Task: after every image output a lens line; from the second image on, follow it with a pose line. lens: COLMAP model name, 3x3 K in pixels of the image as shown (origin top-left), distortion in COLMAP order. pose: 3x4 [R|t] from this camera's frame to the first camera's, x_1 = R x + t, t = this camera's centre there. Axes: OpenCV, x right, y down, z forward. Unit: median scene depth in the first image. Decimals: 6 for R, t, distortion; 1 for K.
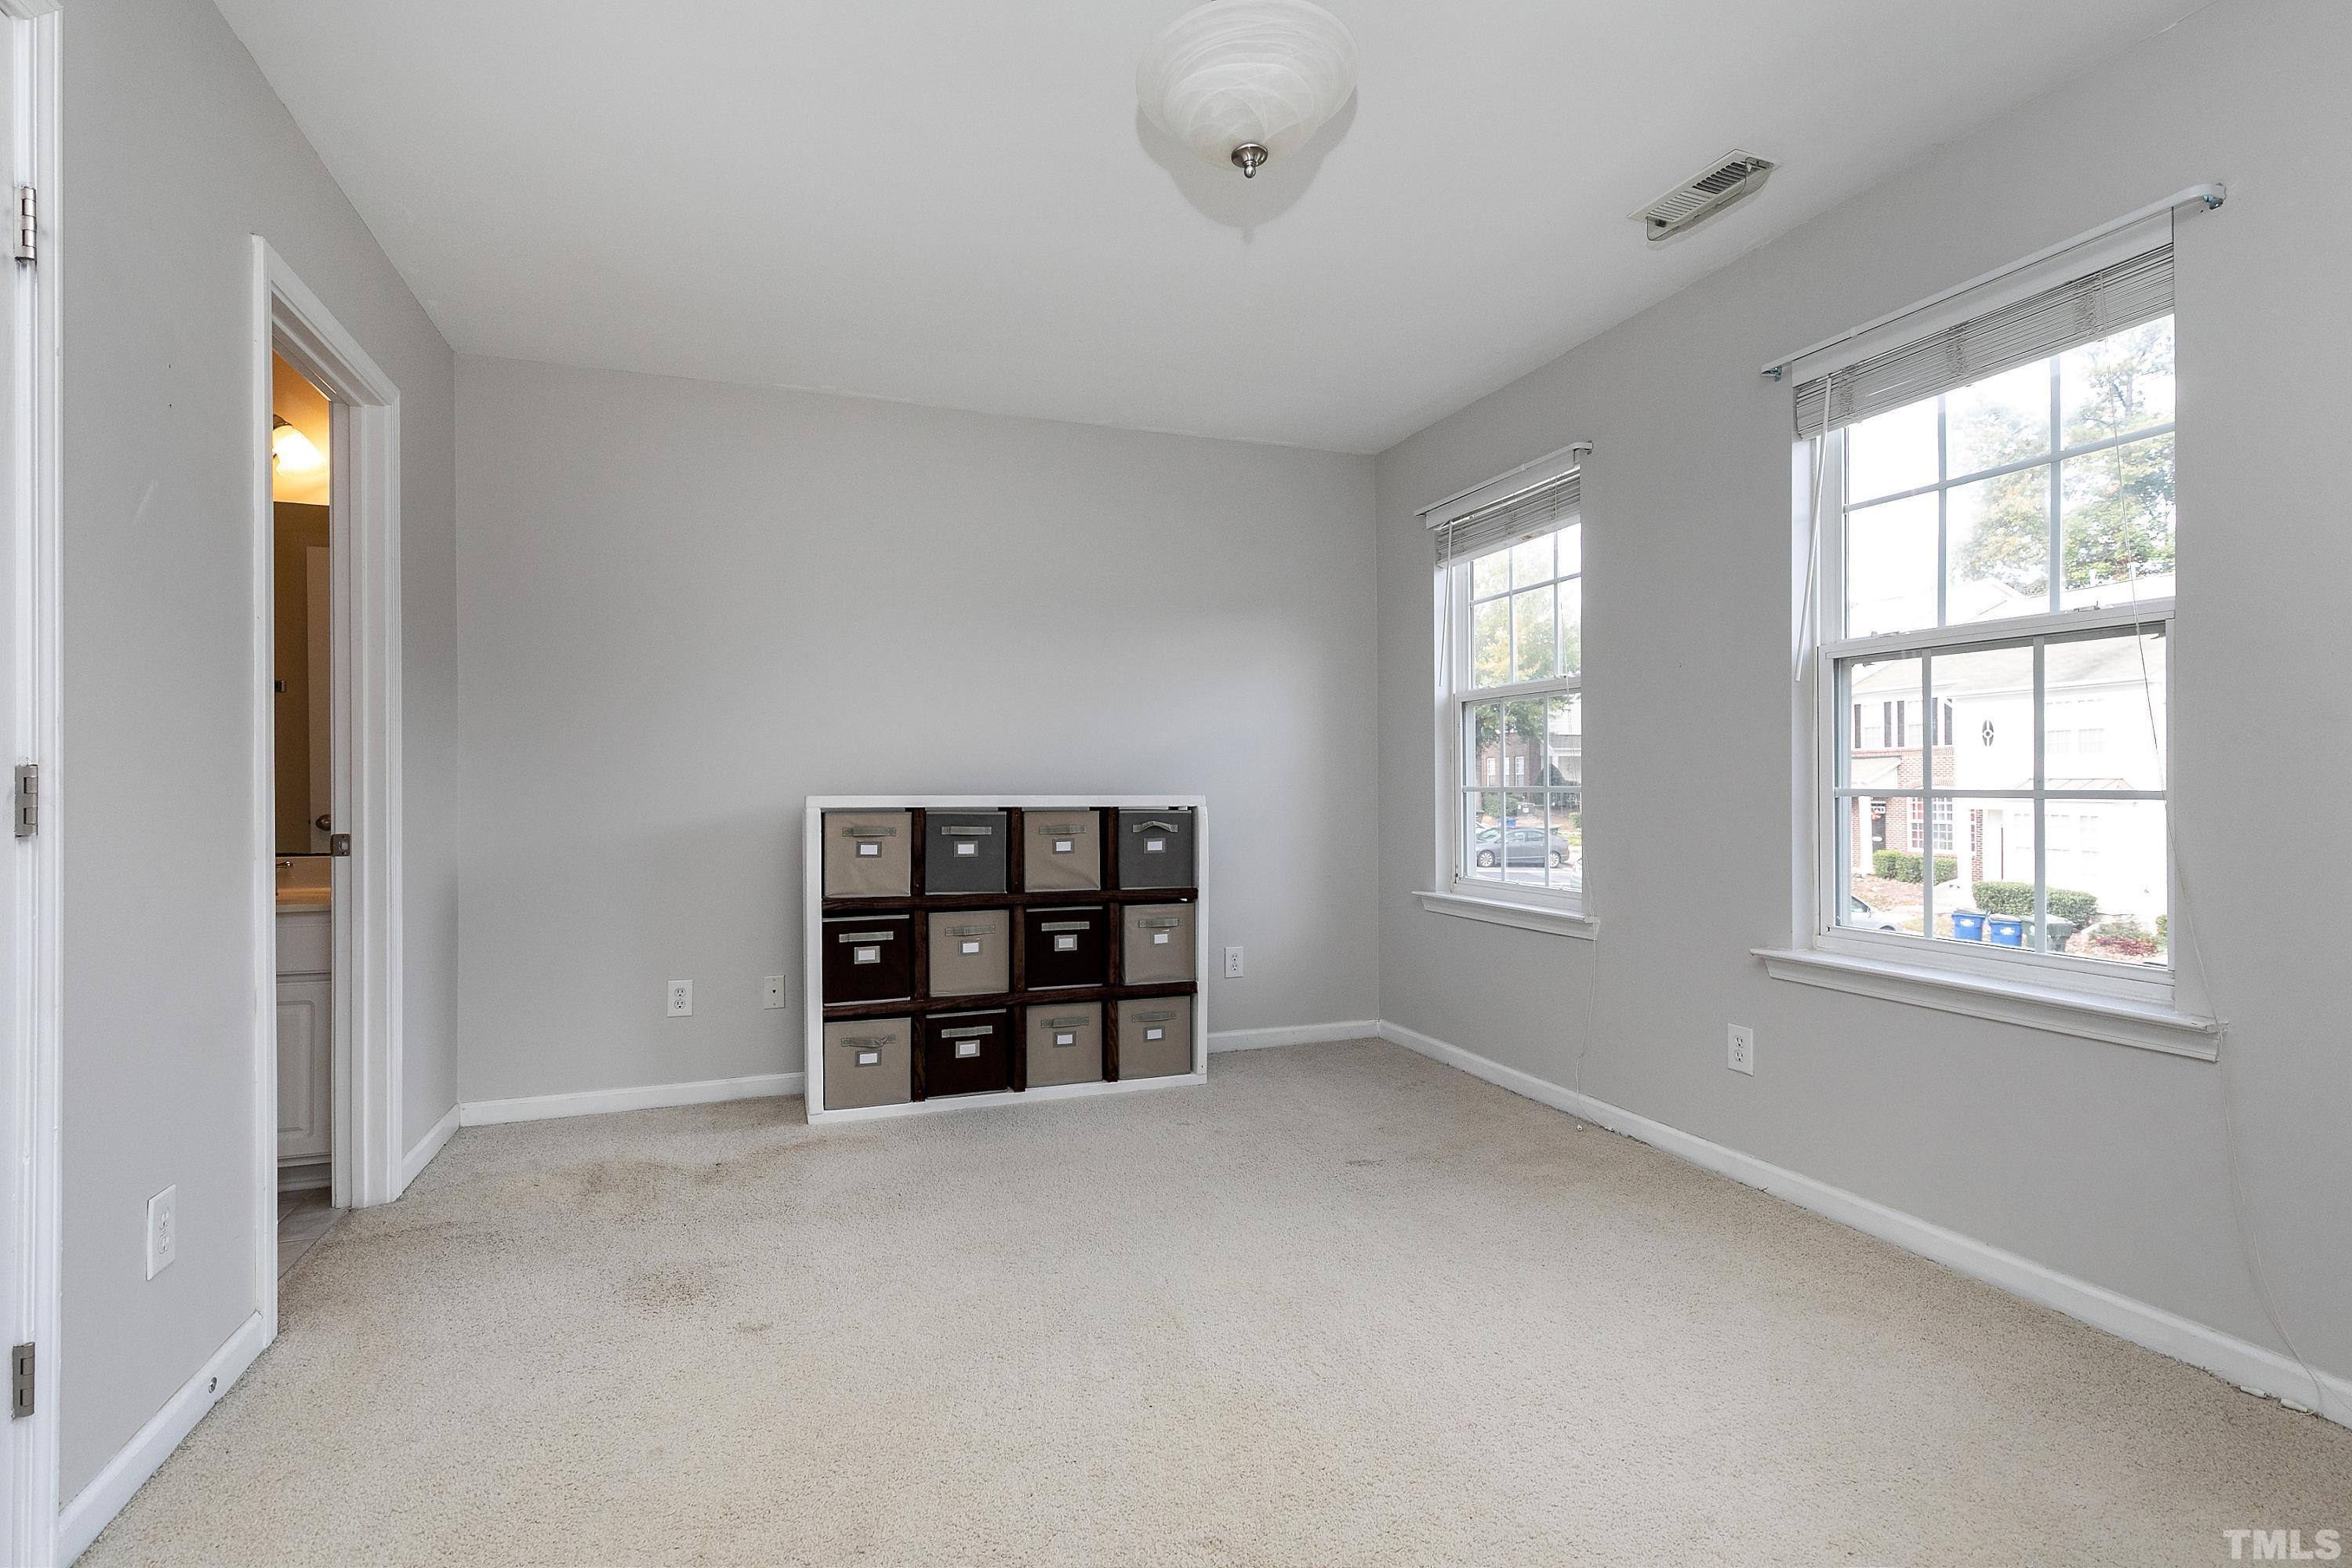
lens RADIAL K [[1063.8, 0, 1174.8], [0, 1063.8, 779.3], [0, 0, 1]] dist [0.003271, -0.000437]
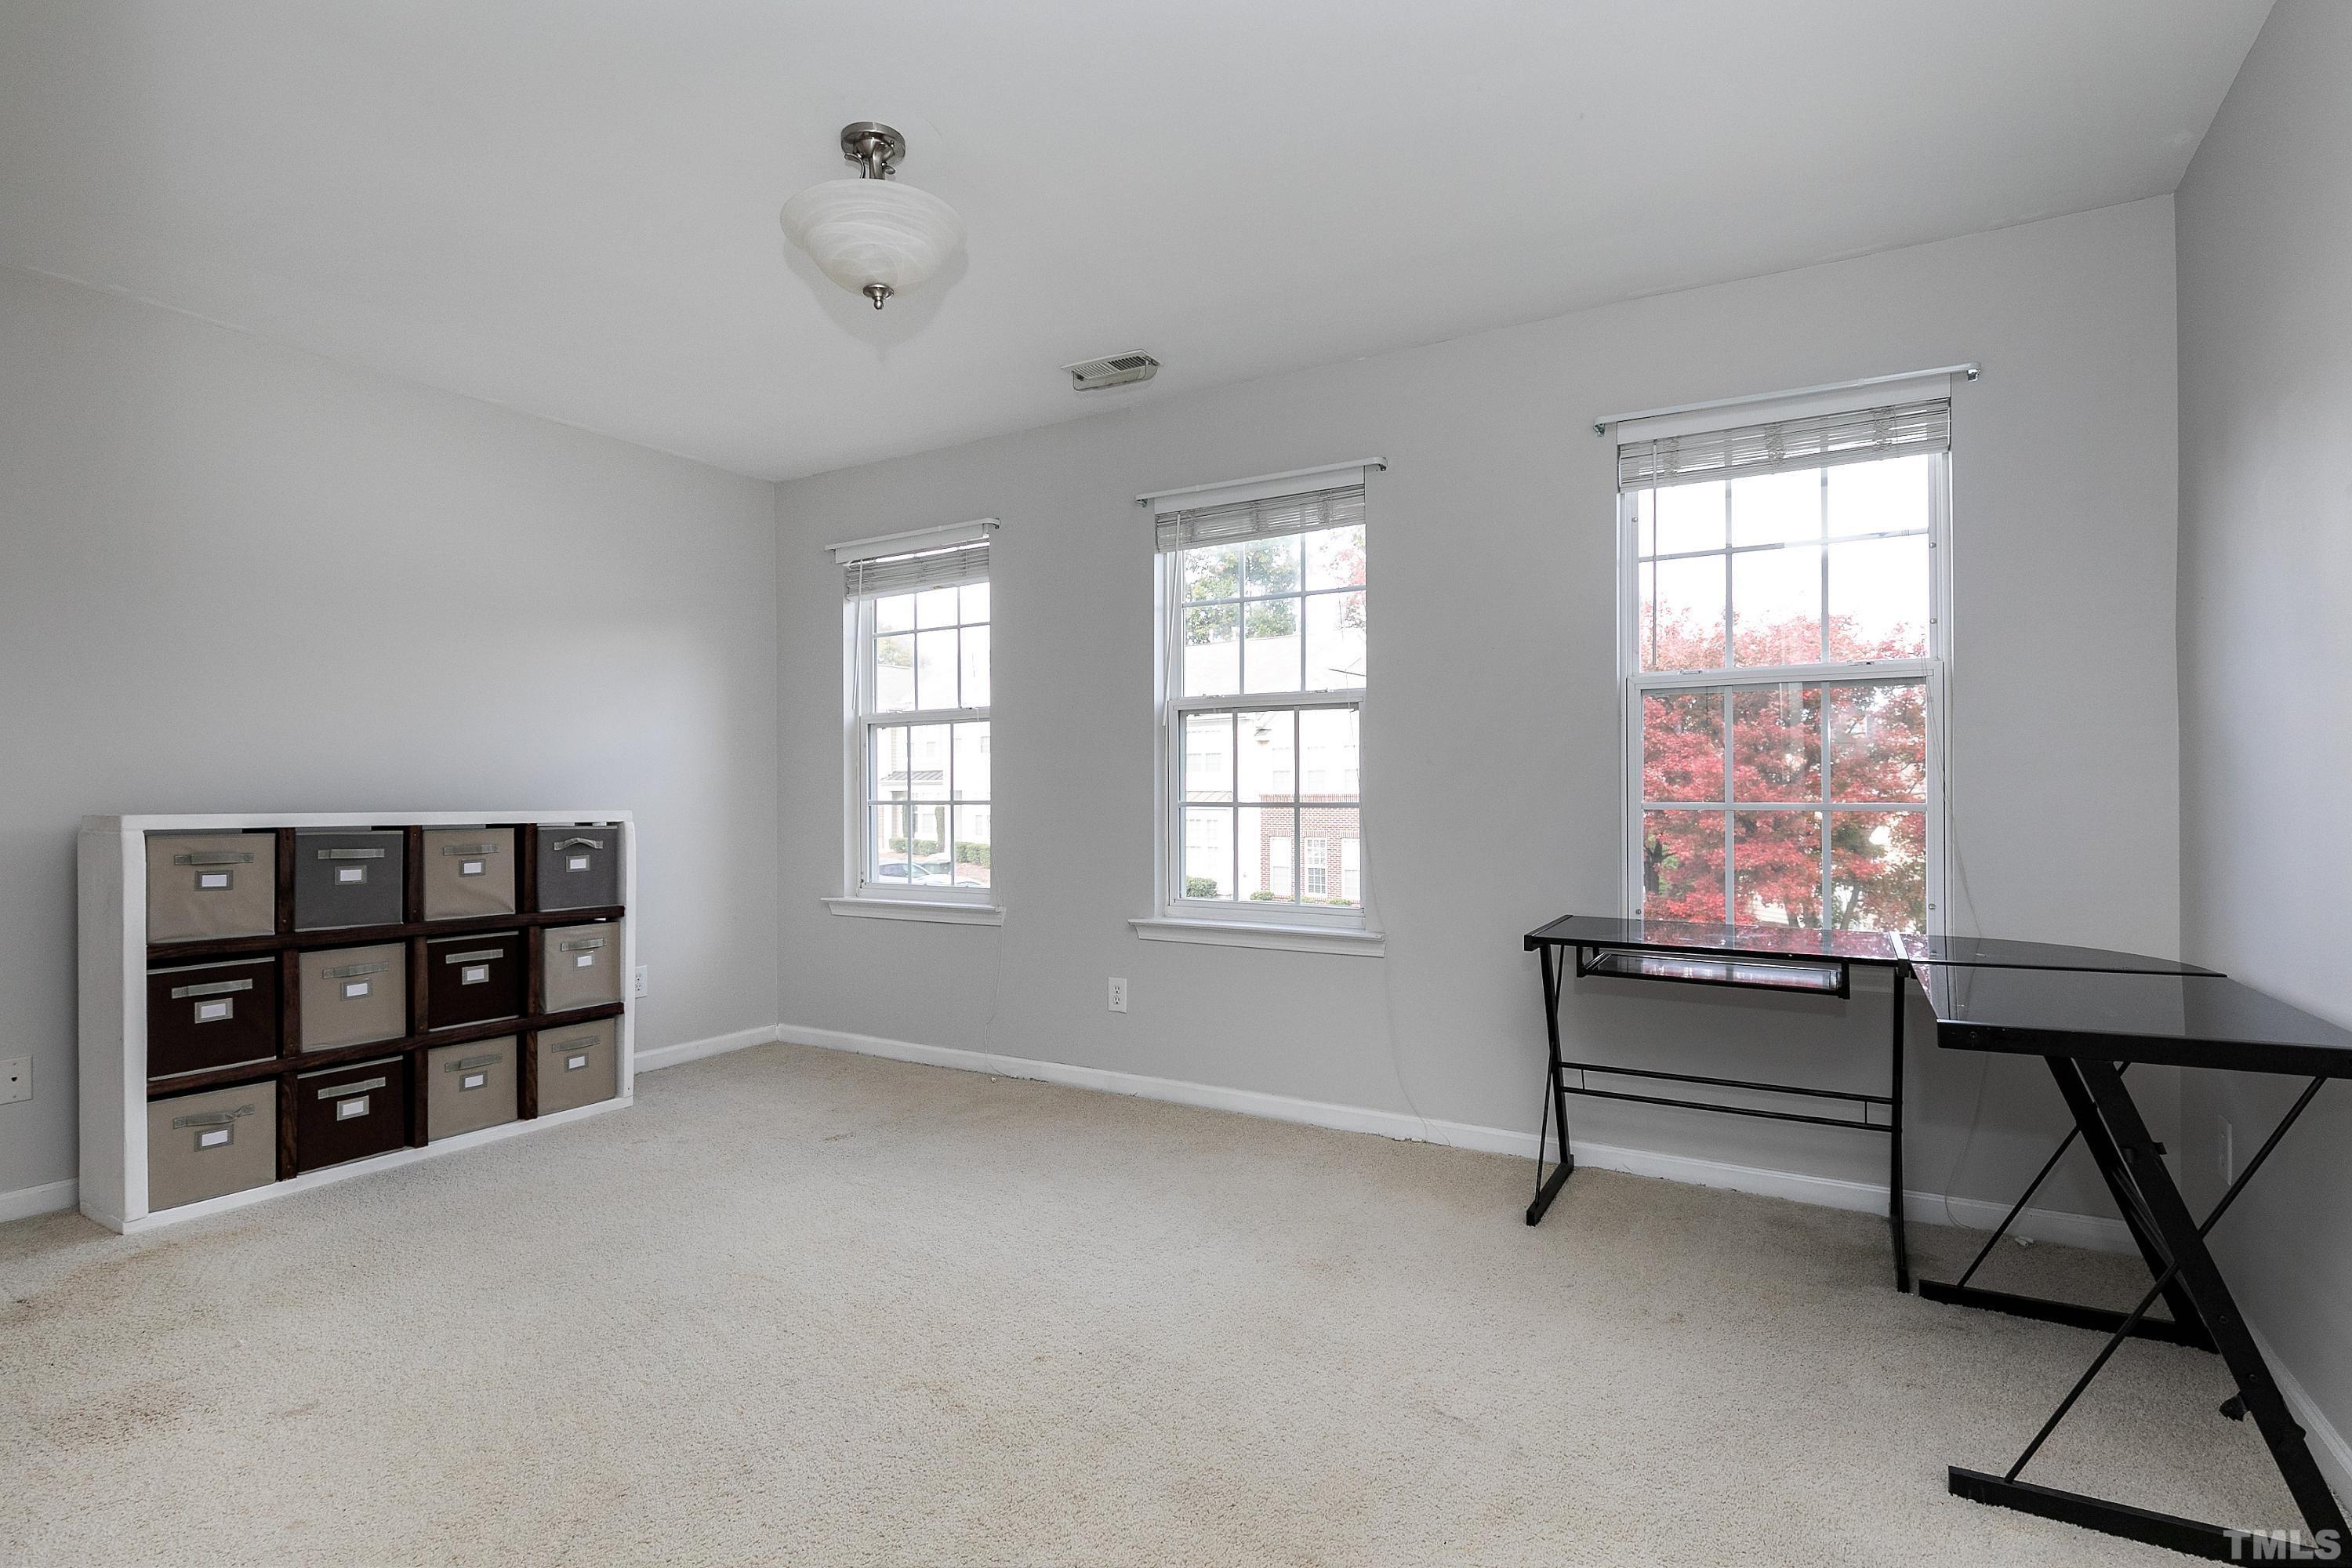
lens RADIAL K [[1132.0, 0, 1153.2], [0, 1132.0, 778.7], [0, 0, 1]] dist [-0.000355, -0.007702]
pose [[0.779159, 0.008741, 0.626765, -0.261635], [-0.002438, 0.999937, -0.010915, -0.003890], [-0.626821, 0.006976, 0.779132, -0.114811]]
